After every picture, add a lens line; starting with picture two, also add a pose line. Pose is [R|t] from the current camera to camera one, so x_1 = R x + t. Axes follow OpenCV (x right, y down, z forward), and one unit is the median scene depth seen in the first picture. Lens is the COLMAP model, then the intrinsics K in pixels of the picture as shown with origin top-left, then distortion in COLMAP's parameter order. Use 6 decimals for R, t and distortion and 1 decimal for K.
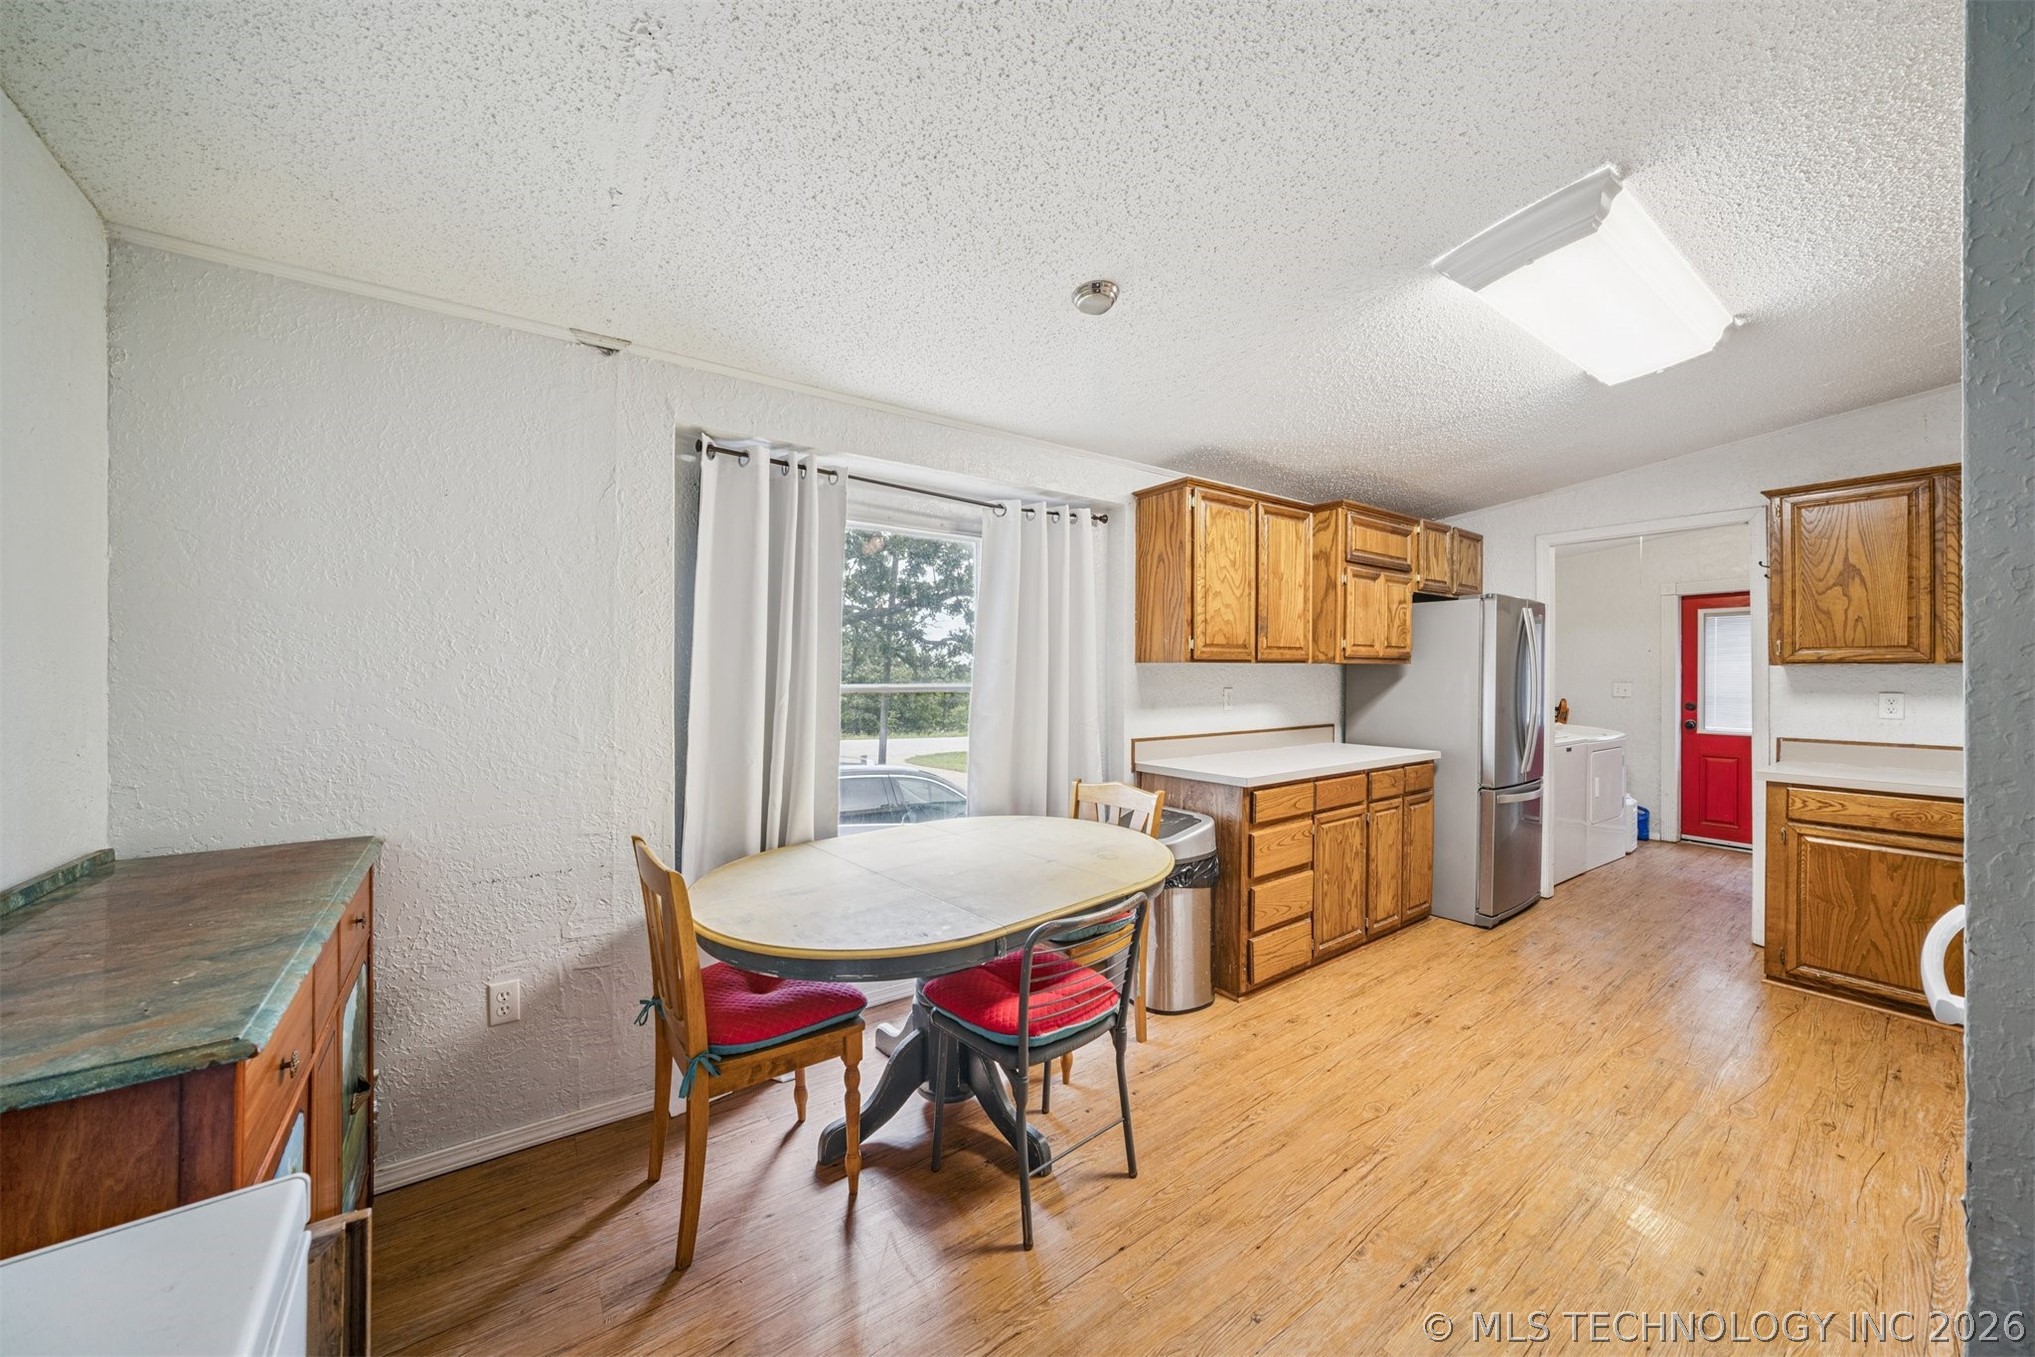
lens RADIAL K [[715.0, 0, 1001.3], [0, 715.0, 681.4], [0, 0, 1]] dist [-0.024391, 0.006791]
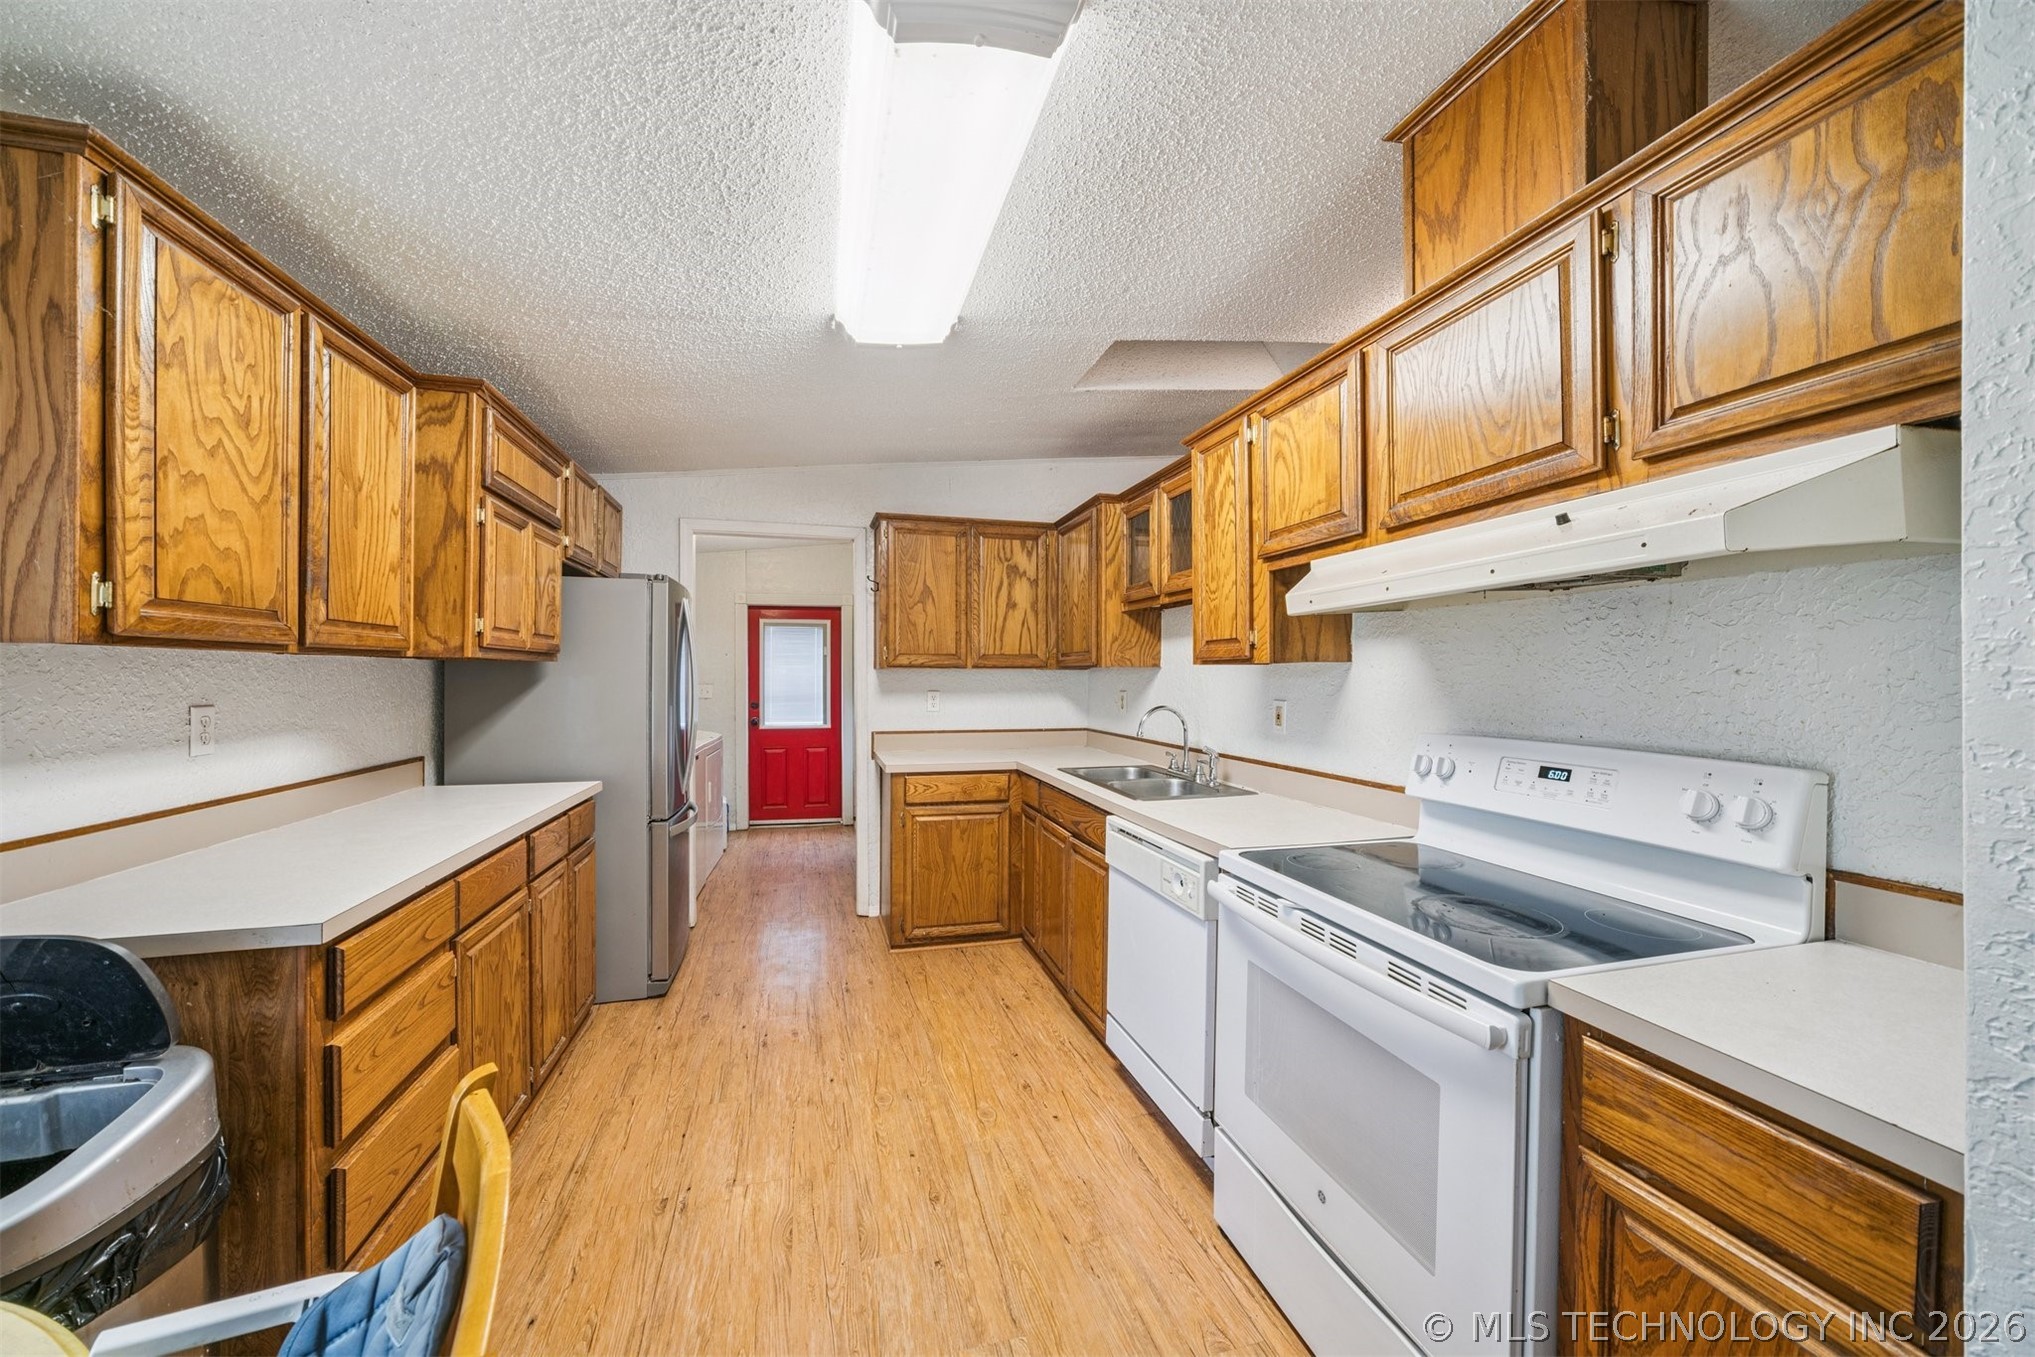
lens RADIAL K [[715.0, 0, 1001.3], [0, 715.0, 681.4], [0, 0, 1]] dist [-0.024391, 0.006791]
pose [[0.339868, -0.005036, 0.940460, 0.076803], [0.008835, 0.999959, 0.002162, -0.003283], [-0.940432, 0.007574, 0.339899, 0.405112]]
